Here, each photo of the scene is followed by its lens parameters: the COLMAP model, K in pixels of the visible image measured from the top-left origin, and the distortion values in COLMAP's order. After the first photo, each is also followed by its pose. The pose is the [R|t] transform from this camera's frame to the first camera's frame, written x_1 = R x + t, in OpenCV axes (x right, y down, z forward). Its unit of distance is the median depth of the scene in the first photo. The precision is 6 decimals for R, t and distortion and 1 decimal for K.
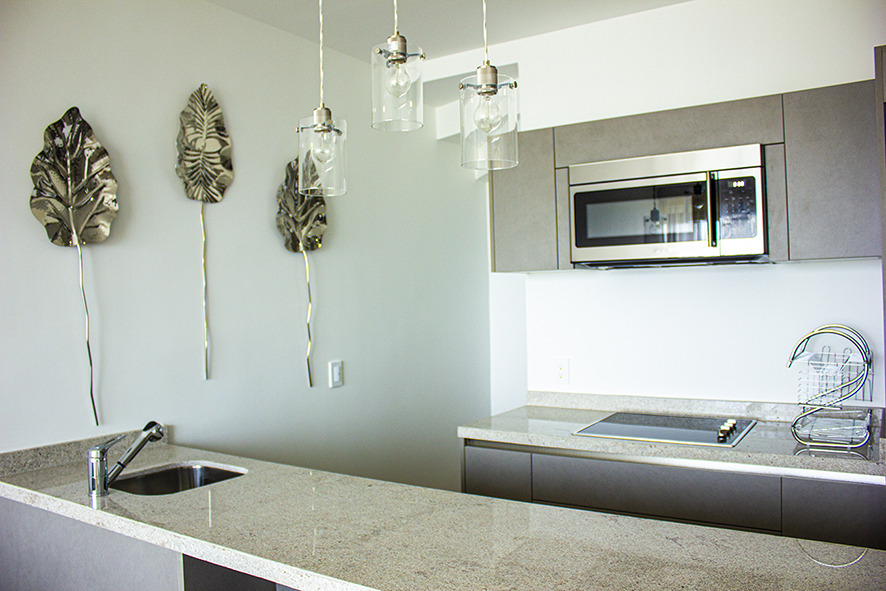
lens RADIAL K [[726.3, 0, 443.0], [0, 726.3, 295.5], [0, 0, 1]] dist [-0.172257, 0.142522]
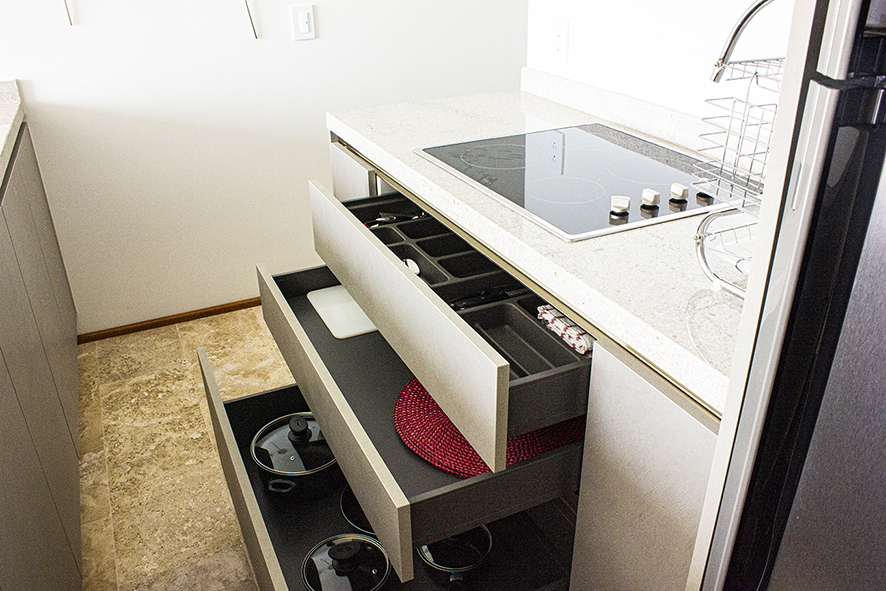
lens RADIAL K [[726.3, 0, 443.0], [0, 726.3, 295.5], [0, 0, 1]] dist [-0.172257, 0.142522]
pose [[0.855541, 0.240442, -0.458517, 0.475056], [-0.003142, 0.888015, 0.459805, 0.027306], [0.517726, -0.391941, 0.760488, 0.498781]]
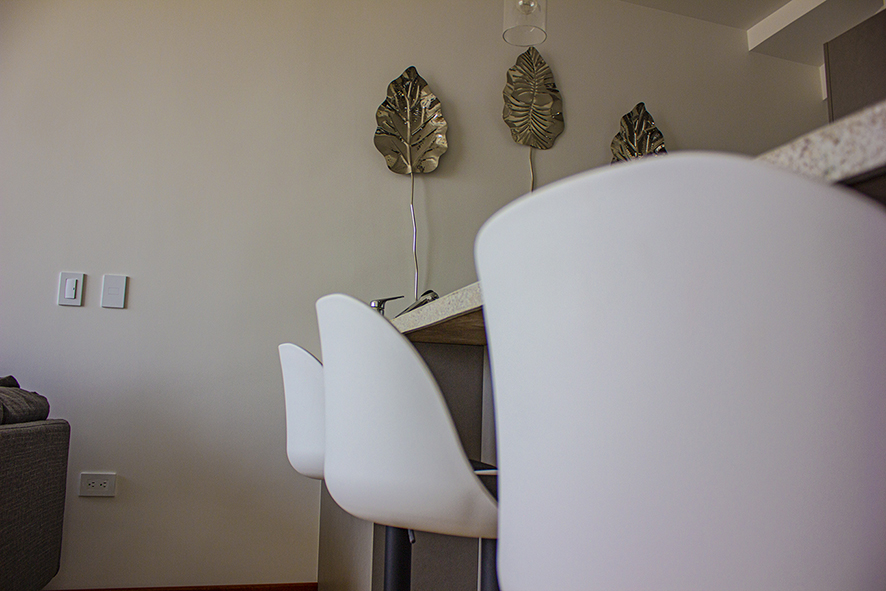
lens RADIAL K [[726.3, 0, 443.0], [0, 726.3, 295.5], [0, 0, 1]] dist [-0.172257, 0.142522]
pose [[0.772672, -0.054996, -0.632419, 0.253908], [-0.044636, 0.989067, -0.140546, 0.261741], [0.633234, 0.136825, 0.761770, 0.090112]]
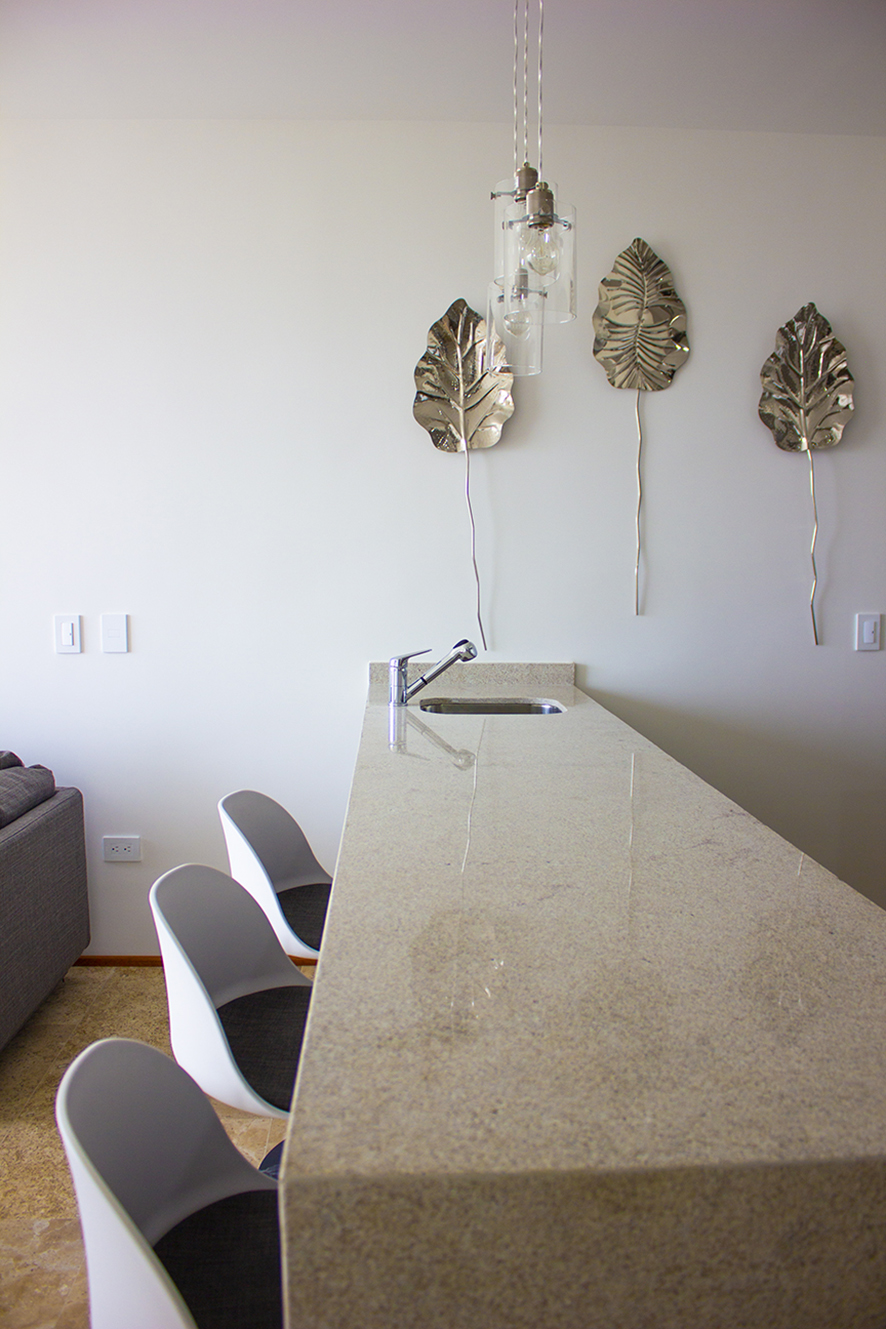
lens RADIAL K [[1089.5, 0, 443.0], [0, 1089.5, 664.5], [0, 0, 1]] dist [-0.172257, 0.142522]
pose [[0.587549, 0.104610, -0.802398, 0.524357], [-0.015478, 0.992880, 0.118110, 0.033028], [0.809041, -0.056976, 0.584984, 0.110752]]
